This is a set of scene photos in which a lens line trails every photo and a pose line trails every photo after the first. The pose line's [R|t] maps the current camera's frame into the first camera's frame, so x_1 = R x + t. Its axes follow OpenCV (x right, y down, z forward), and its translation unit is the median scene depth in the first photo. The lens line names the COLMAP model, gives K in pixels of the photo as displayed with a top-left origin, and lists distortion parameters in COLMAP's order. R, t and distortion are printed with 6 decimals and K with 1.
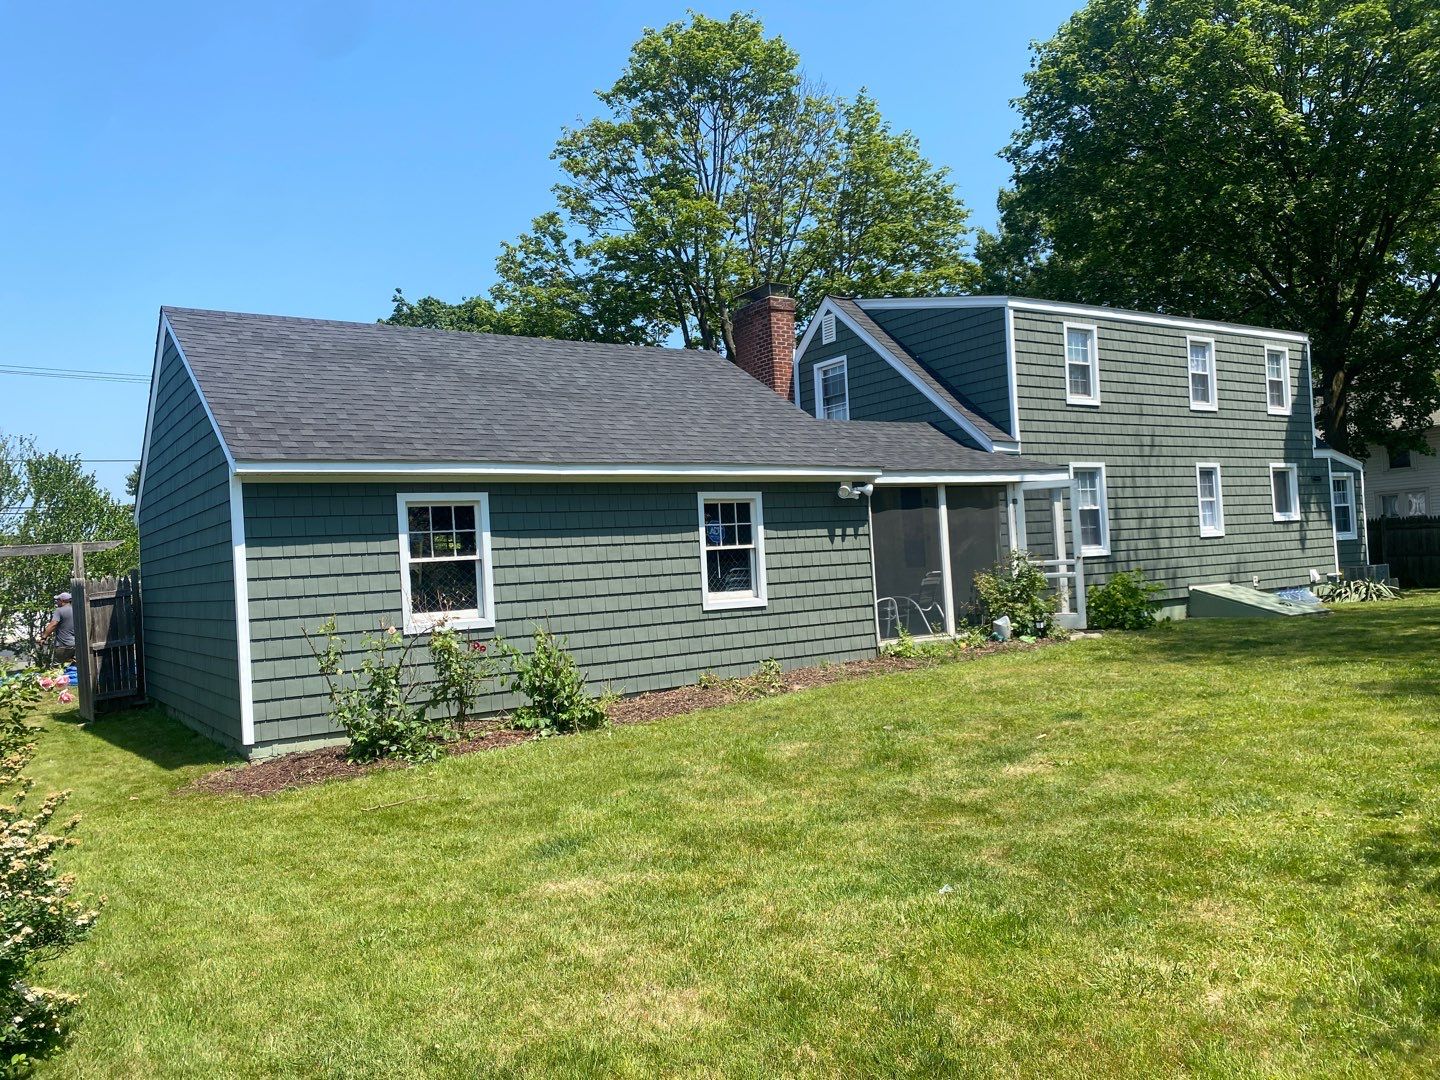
lens RADIAL K [[1083.9, 0, 713.4], [0, 1083.9, 537.8], [0, 0, 1]] dist [0.069045, -0.093943]
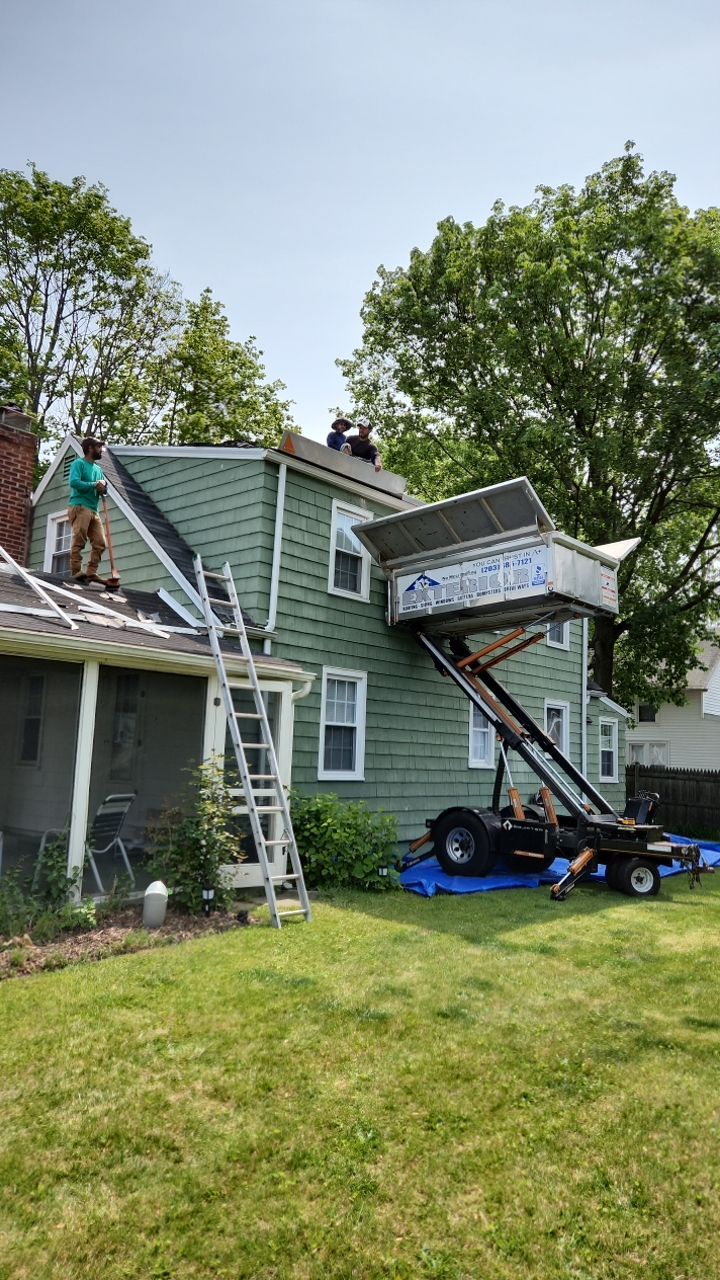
lens RADIAL K [[930.0, 0, 360.0], [0, 930.0, 640.0], [0, 0, 1]] dist [-0.001145, -0.000090]
pose [[0.958075, 0.125417, 0.257610, 0.179430], [-0.097281, 0.988087, -0.119252, -0.008341], [-0.269498, 0.089192, 0.958862, 0.343286]]
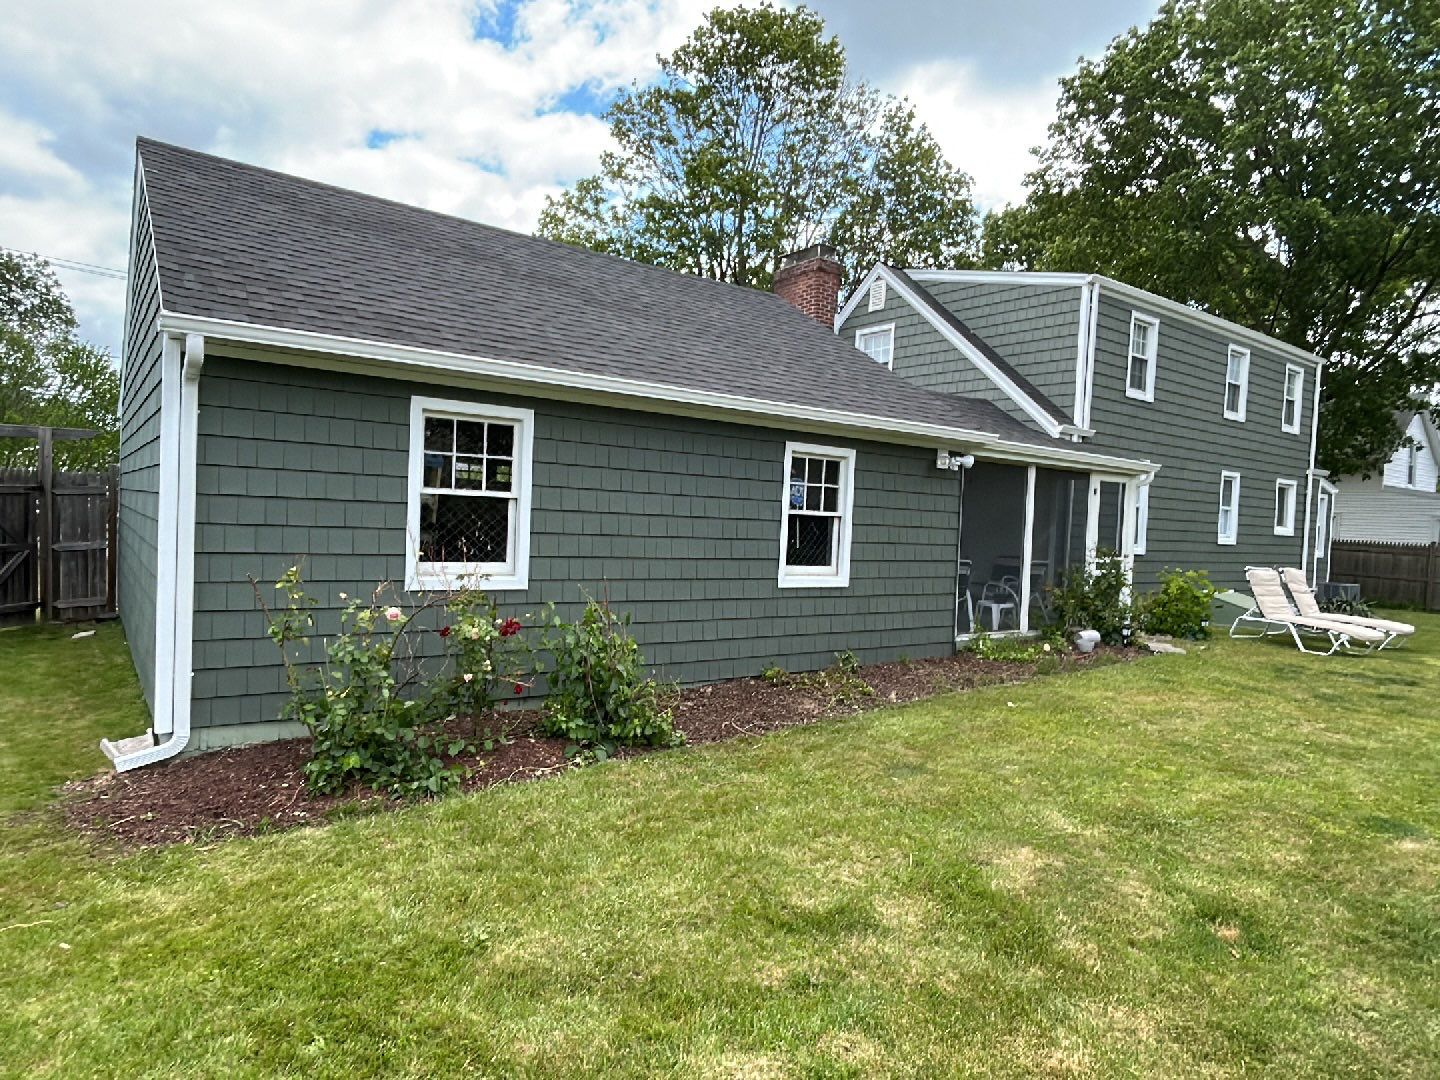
lens RADIAL K [[867.0, 0, 702.2], [0, 867.0, 541.3], [0, 0, 1]] dist [-0.004687, 0.000119]
pose [[0.993966, 0.105817, 0.028877, -0.061173], [-0.107379, 0.992448, 0.059305, 0.000141], [-0.022383, -0.062048, 0.997822, 0.242072]]
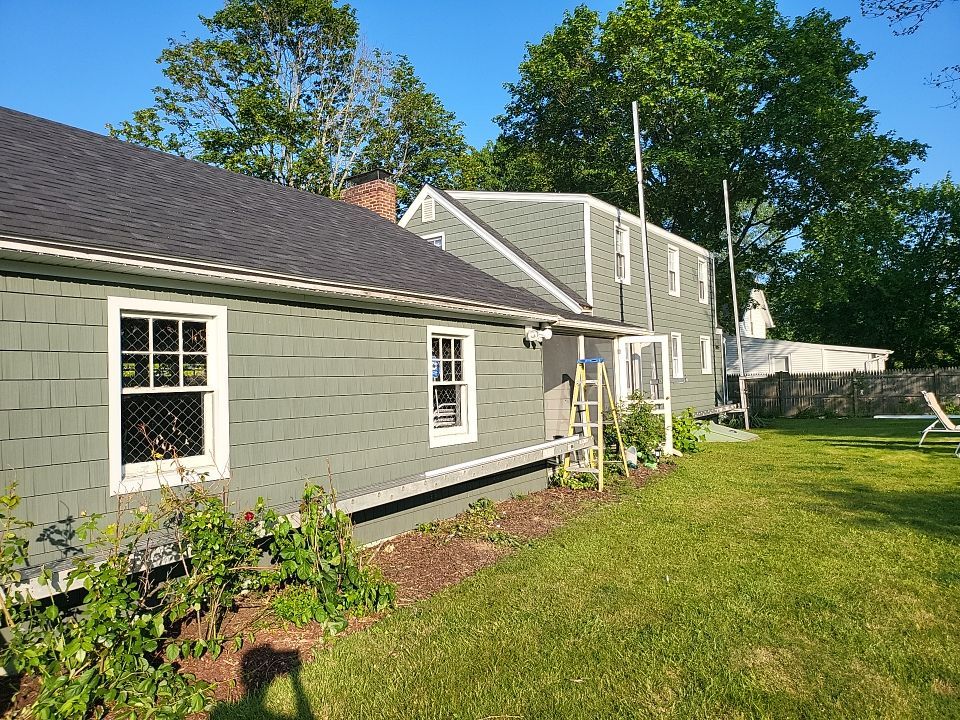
lens RADIAL K [[677.0, 0, 477.3], [0, 677.0, 355.0], [0, 0, 1]] dist [0.068336, -0.068224]
pose [[0.937116, 0.043197, 0.346336, -0.126177], [-0.032703, 0.998813, -0.036092, 0.003269], [-0.347484, 0.022497, 0.937416, 0.287750]]
